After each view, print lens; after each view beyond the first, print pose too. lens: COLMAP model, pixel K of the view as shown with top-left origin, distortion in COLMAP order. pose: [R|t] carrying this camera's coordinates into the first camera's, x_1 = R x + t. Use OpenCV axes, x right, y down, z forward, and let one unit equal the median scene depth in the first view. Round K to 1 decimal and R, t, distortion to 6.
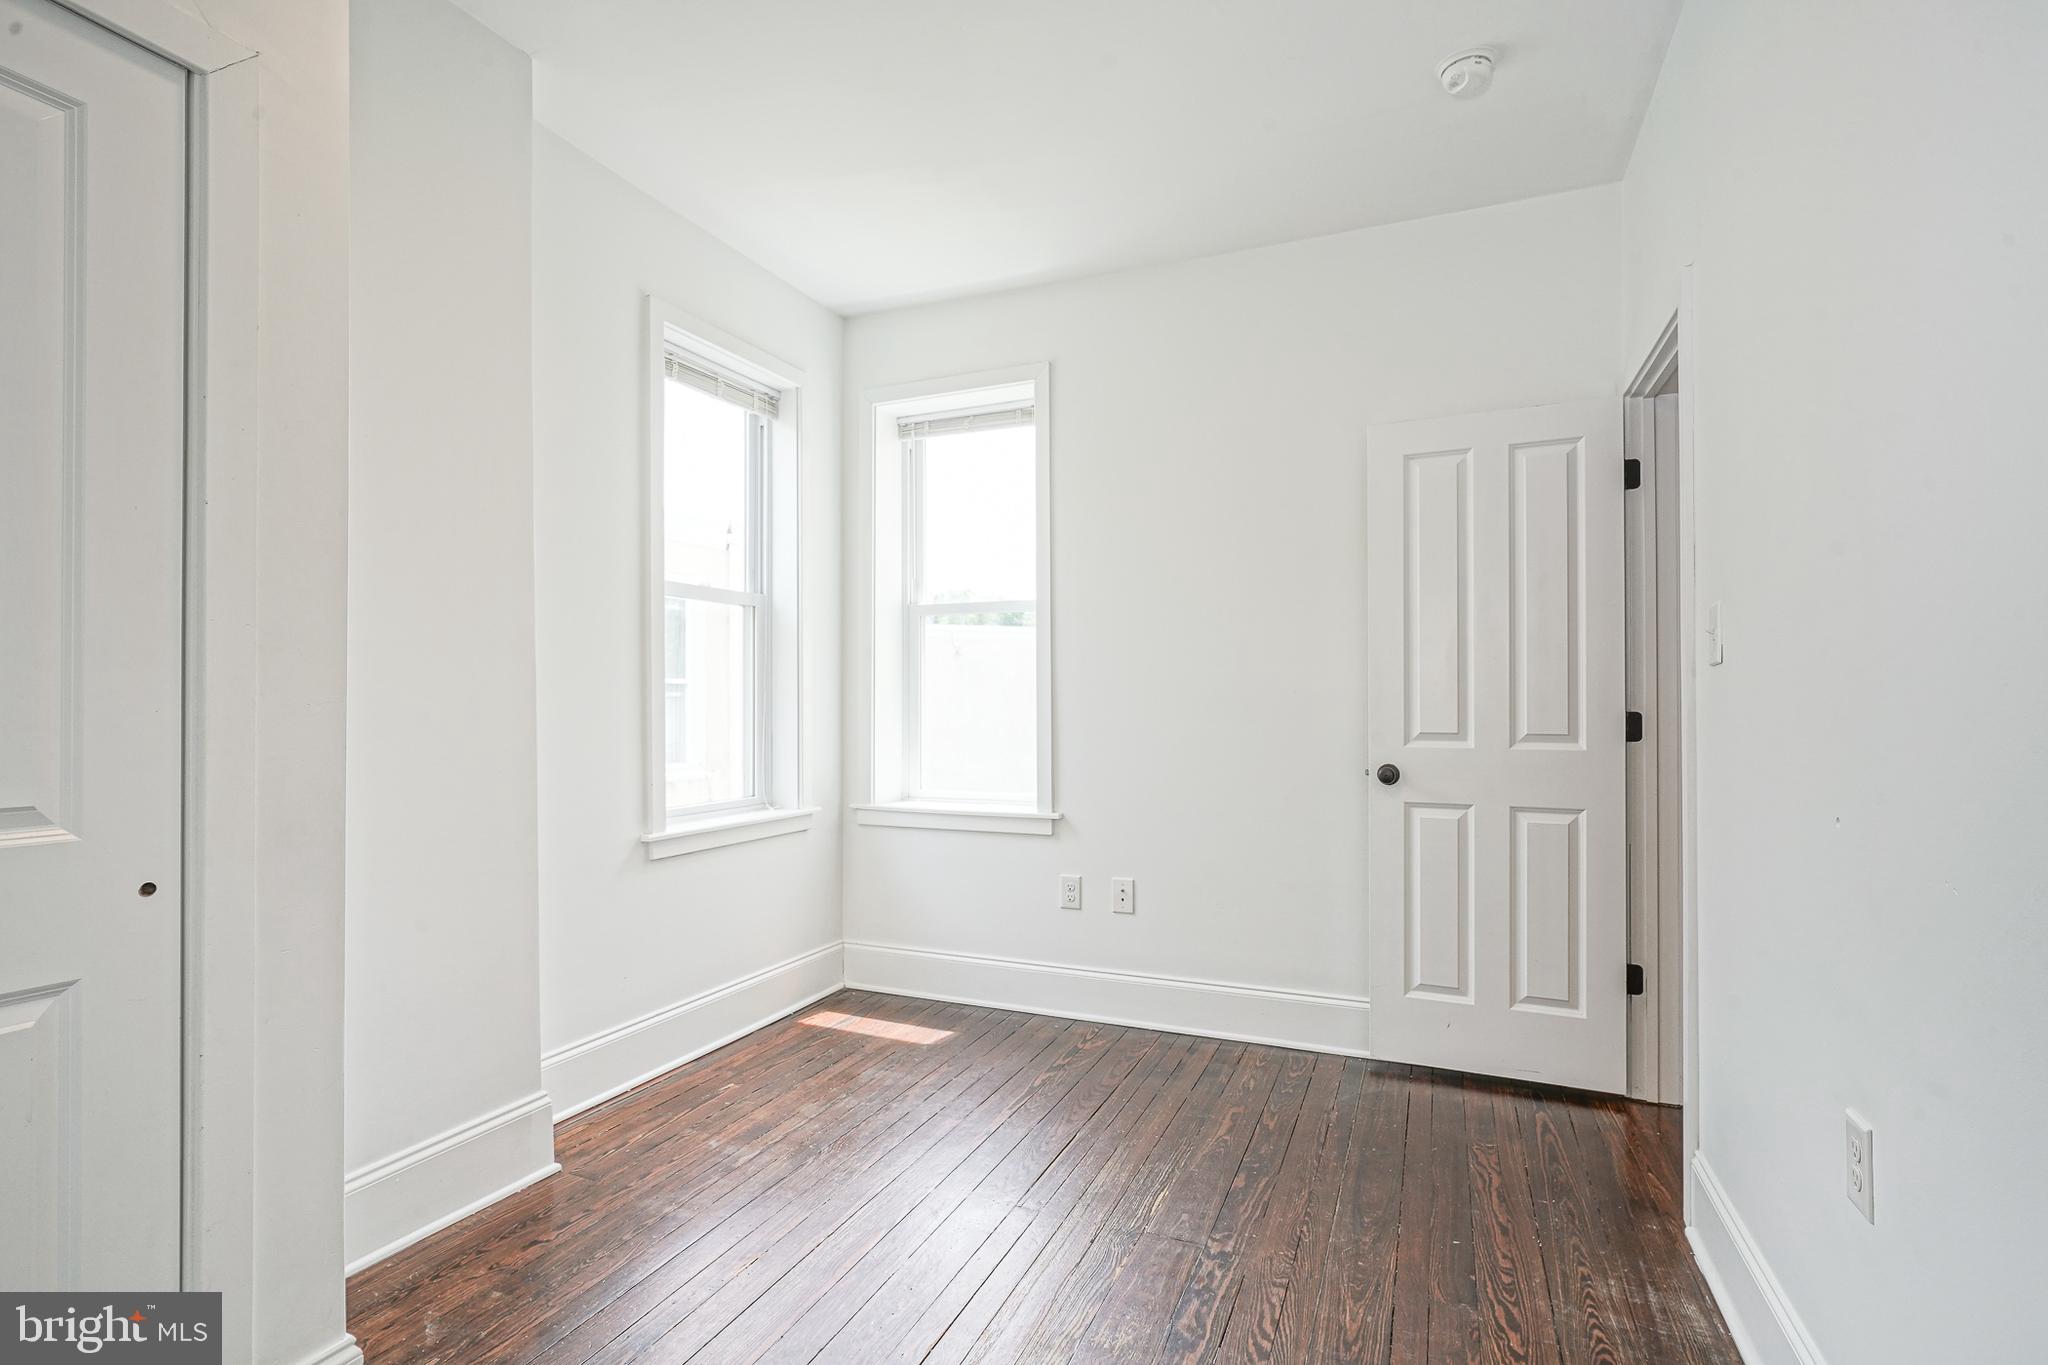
lens RADIAL K [[988.3, 0, 1052.3], [0, 988.3, 686.3], [0, 0, 1]] dist [0.000030, 0.000640]
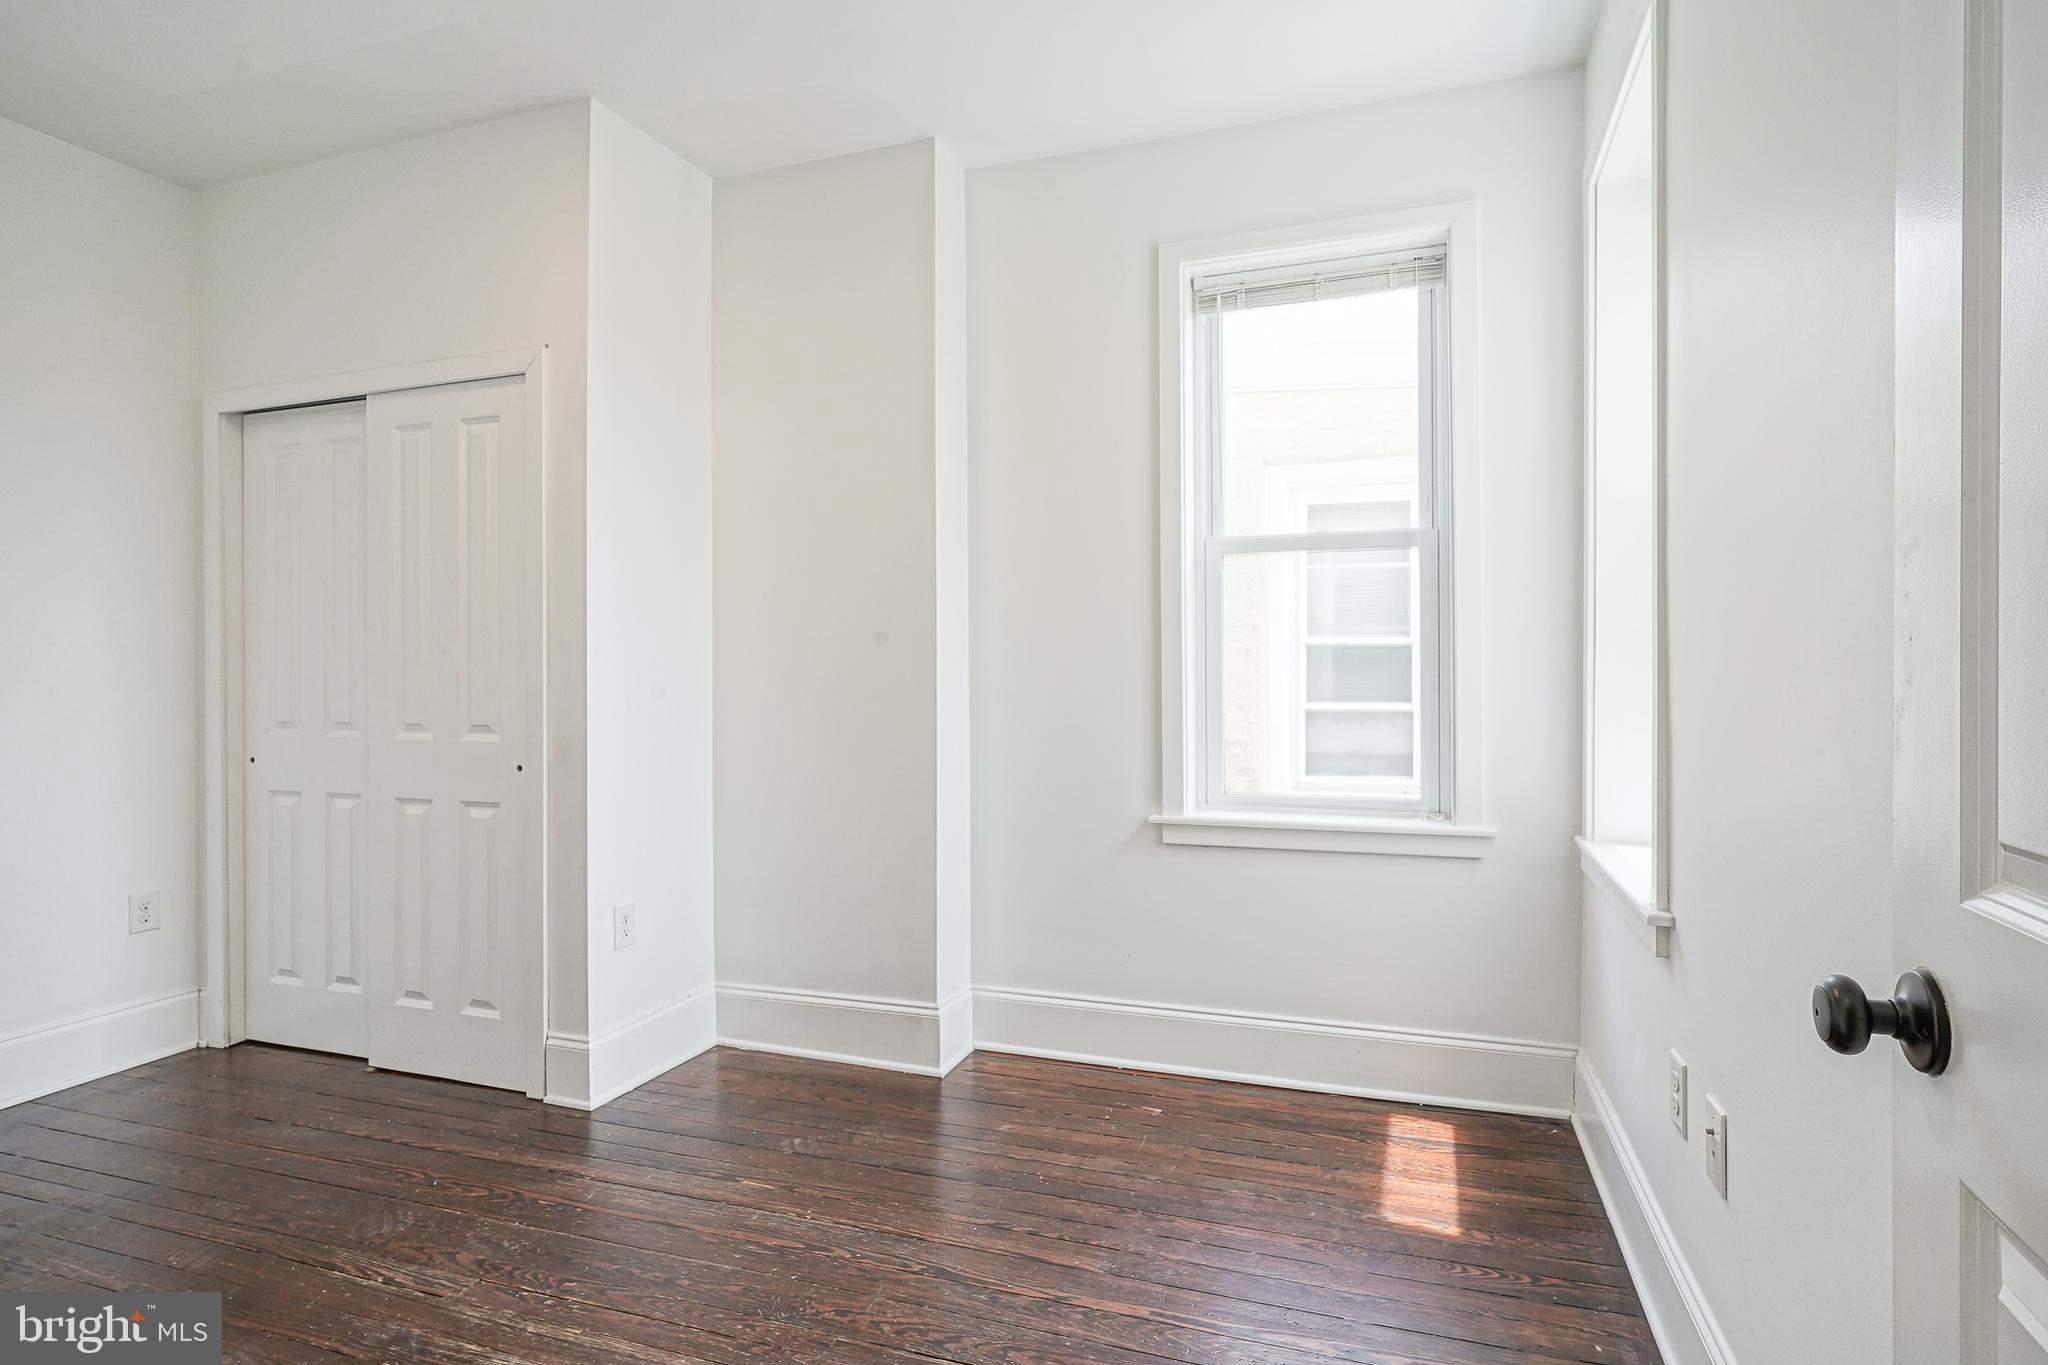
lens RADIAL K [[1014.1, 0, 1024.0], [0, 1014.1, 682.5], [0, 0, 1]] dist [0.000226, 0.000014]
pose [[0.068780, 0.005812, -0.997615, 0.510736], [0.020157, 0.999771, 0.007214, 0.010593], [0.997428, -0.020605, 0.068647, 0.740120]]
